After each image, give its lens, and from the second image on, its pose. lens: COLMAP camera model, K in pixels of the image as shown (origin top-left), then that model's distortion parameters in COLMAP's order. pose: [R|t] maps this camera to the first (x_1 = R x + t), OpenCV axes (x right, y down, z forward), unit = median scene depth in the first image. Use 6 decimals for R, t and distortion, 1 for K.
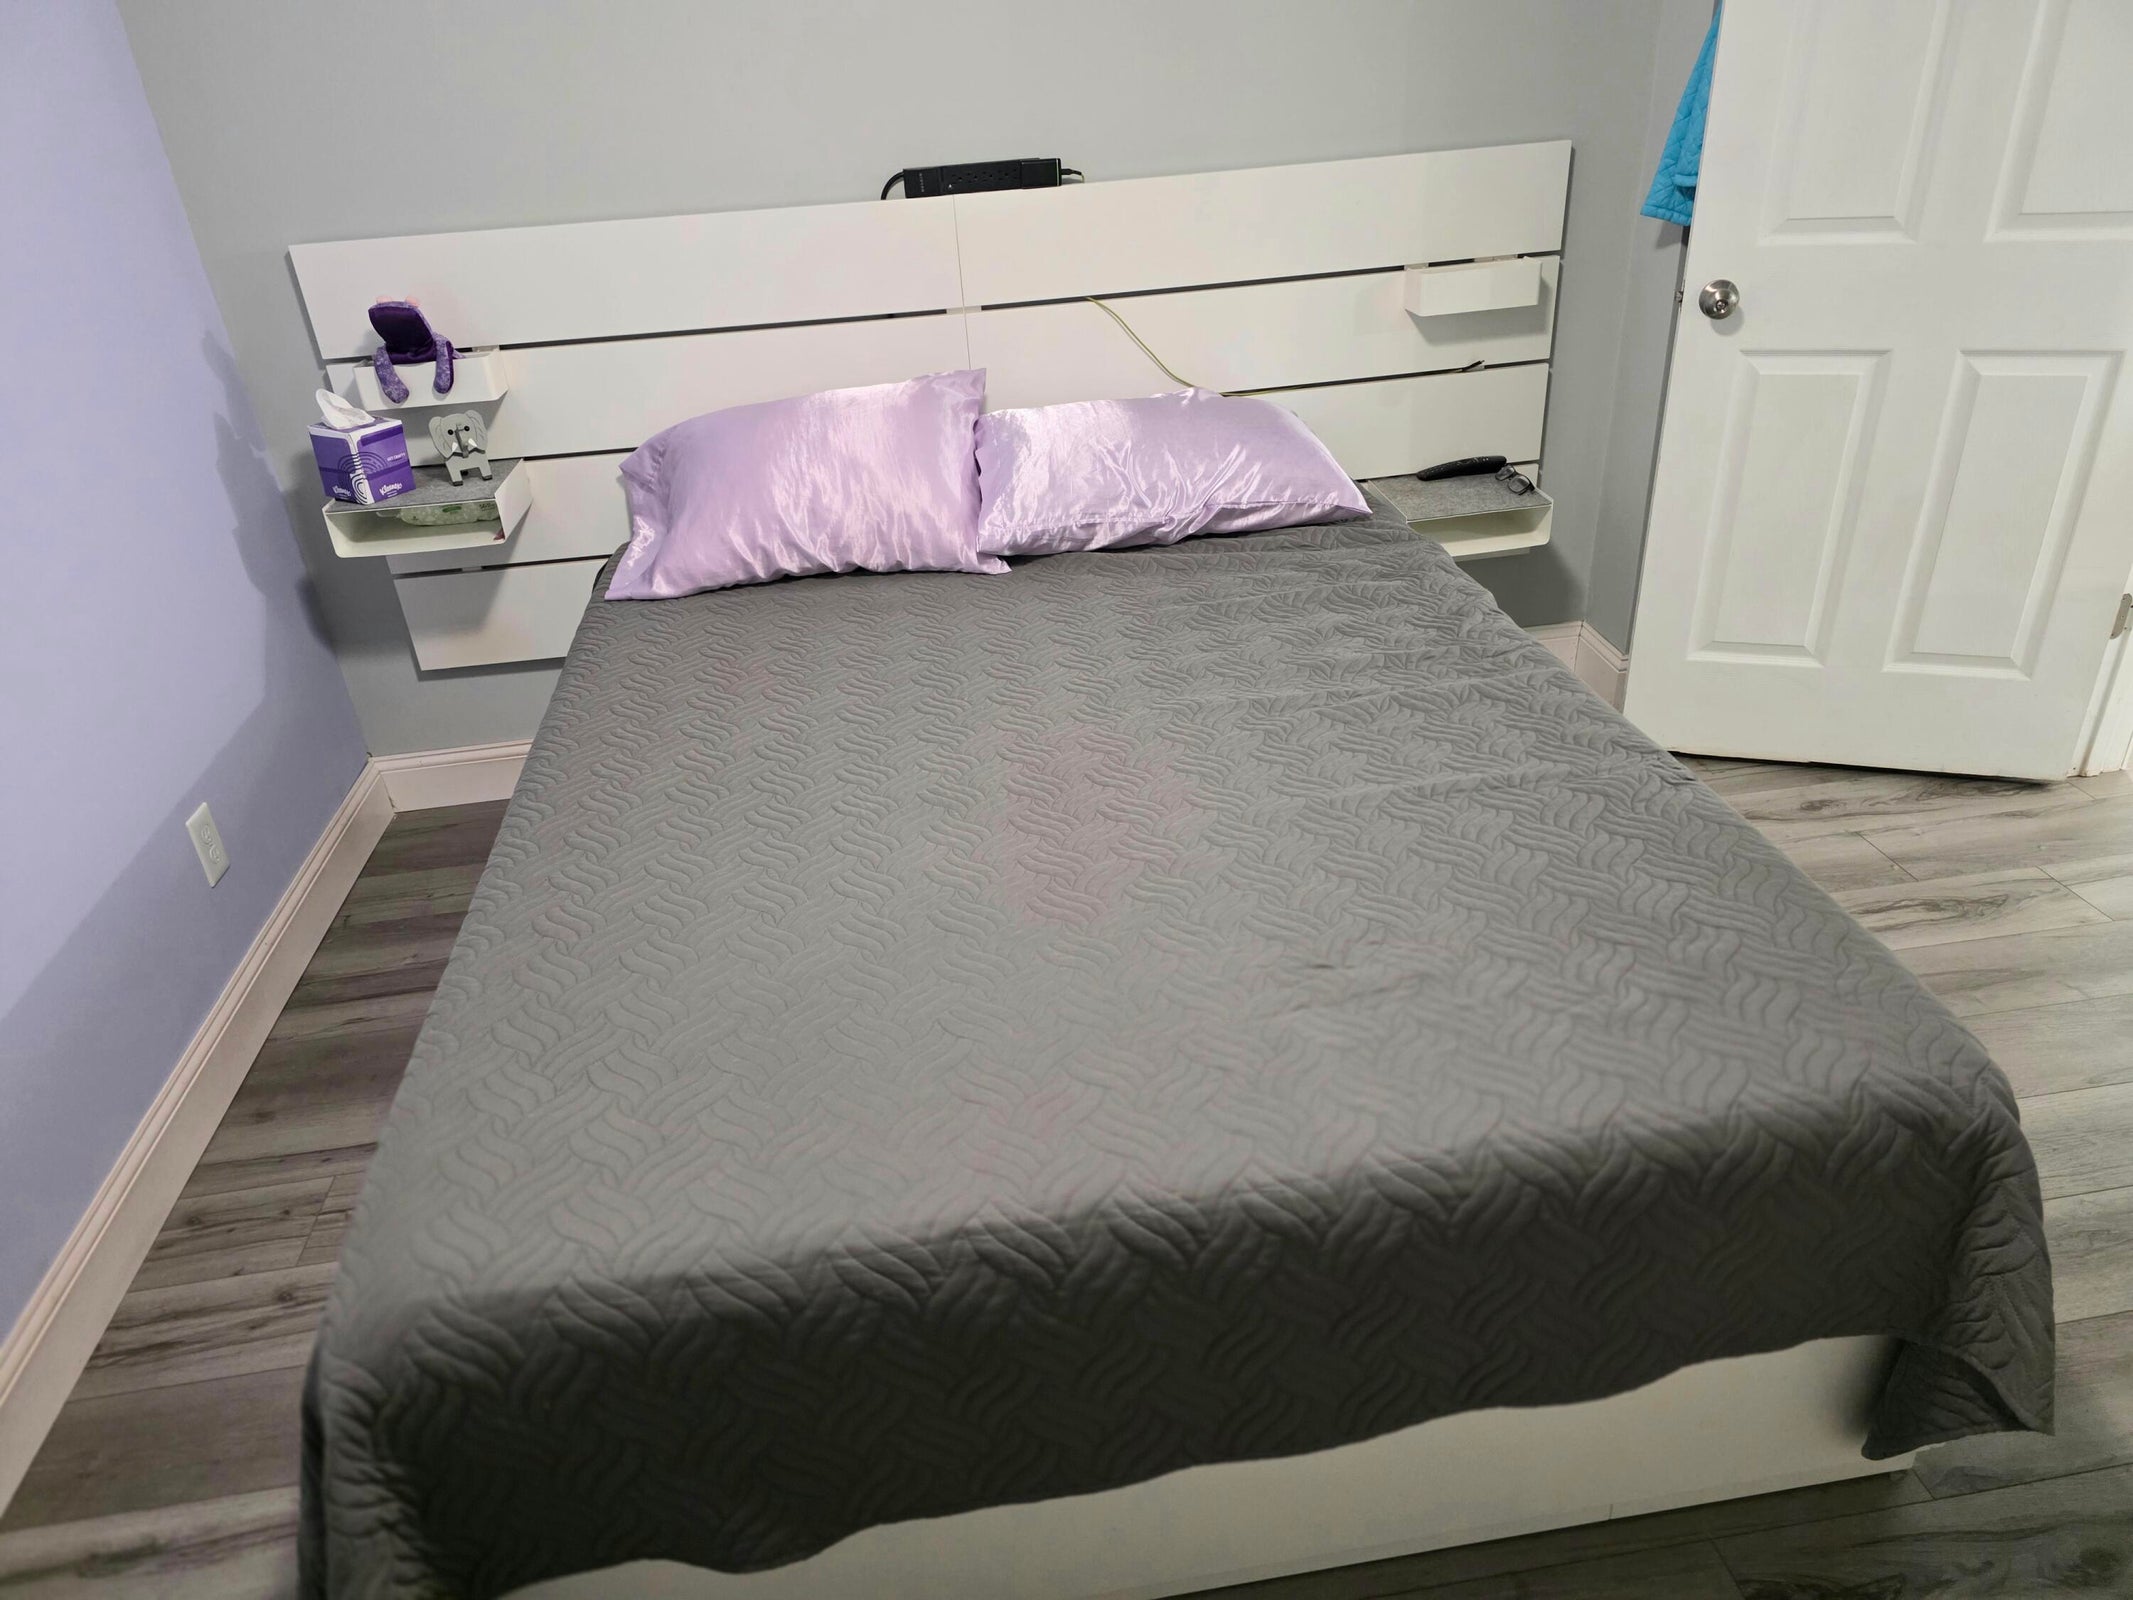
lens RADIAL K [[1435.6, 0, 1087.6], [0, 1435.6, 804.2], [0, 0, 1]] dist [0.073065, -0.067113]
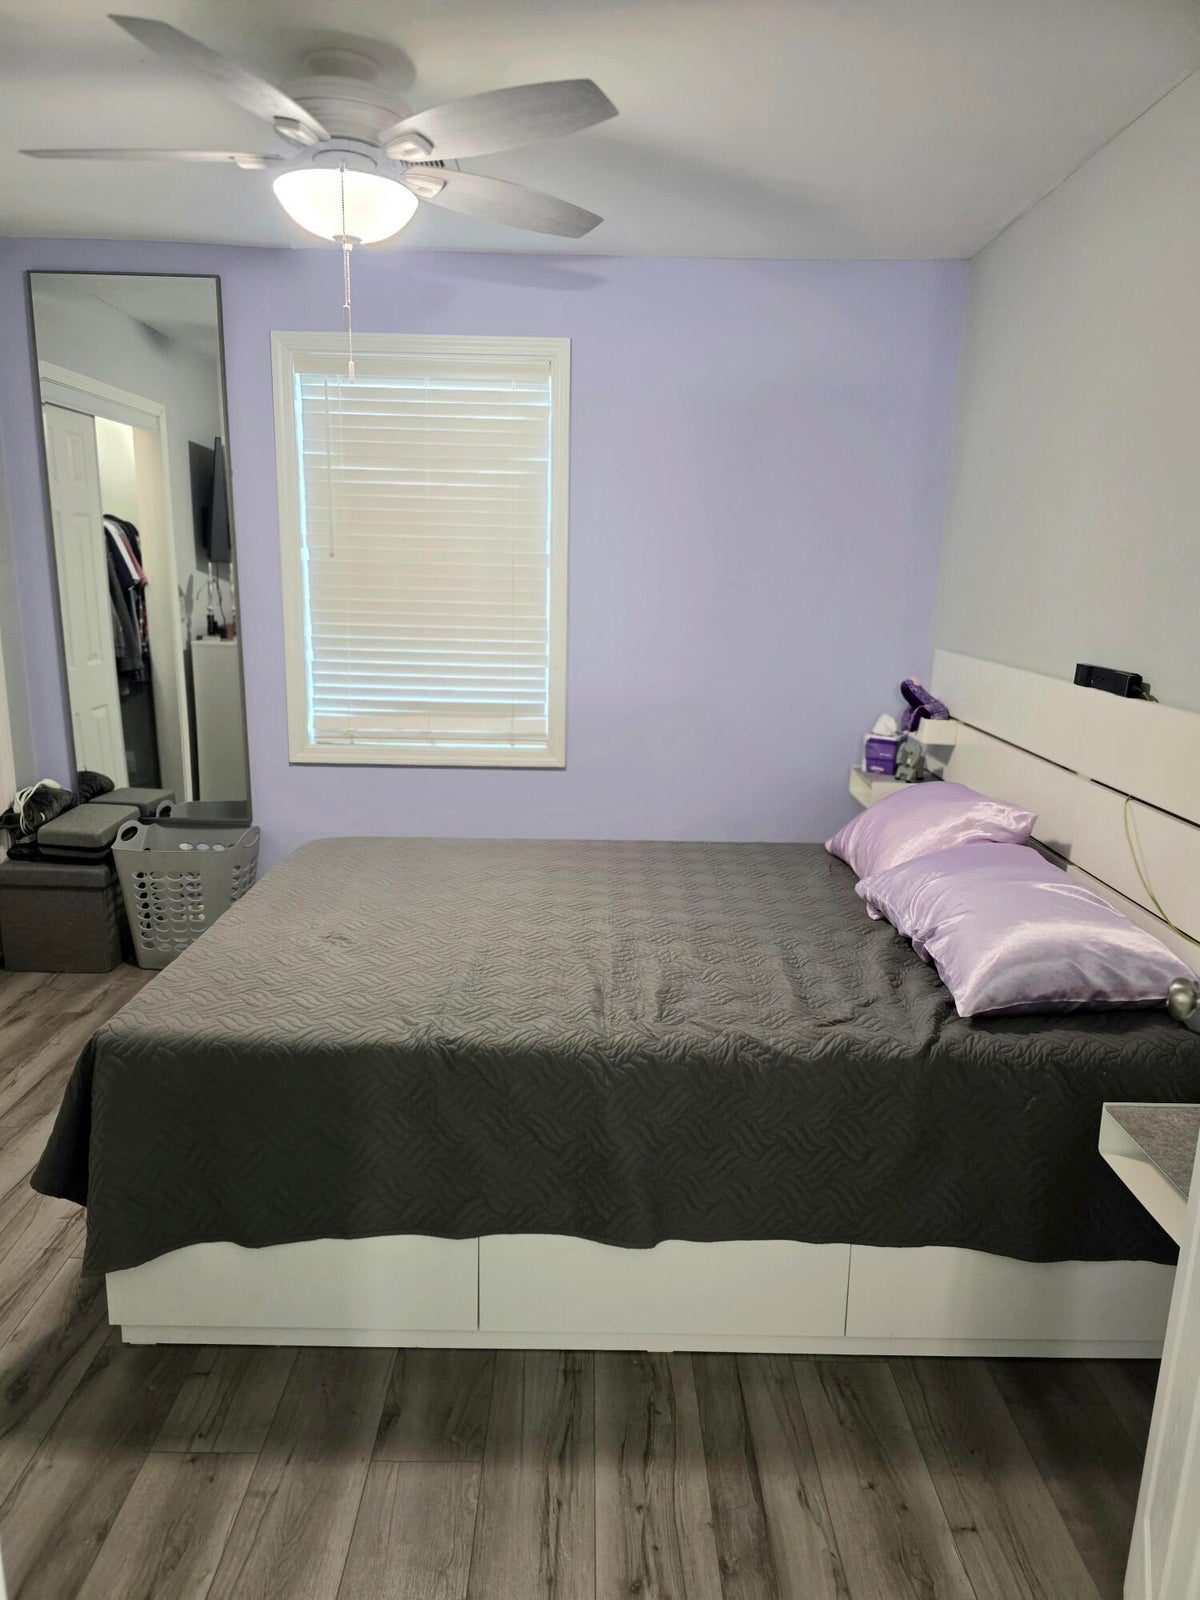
lens RADIAL K [[1076.9, 0, 595.2], [0, 1076.9, 807.7], [0, 0, 1]] dist [0.073065, -0.067113]
pose [[-0.150101, 0.277743, -0.948856, 1.264707], [-0.475994, 0.820877, 0.315580, -0.608706], [0.866544, 0.499019, 0.008990, 0.956149]]
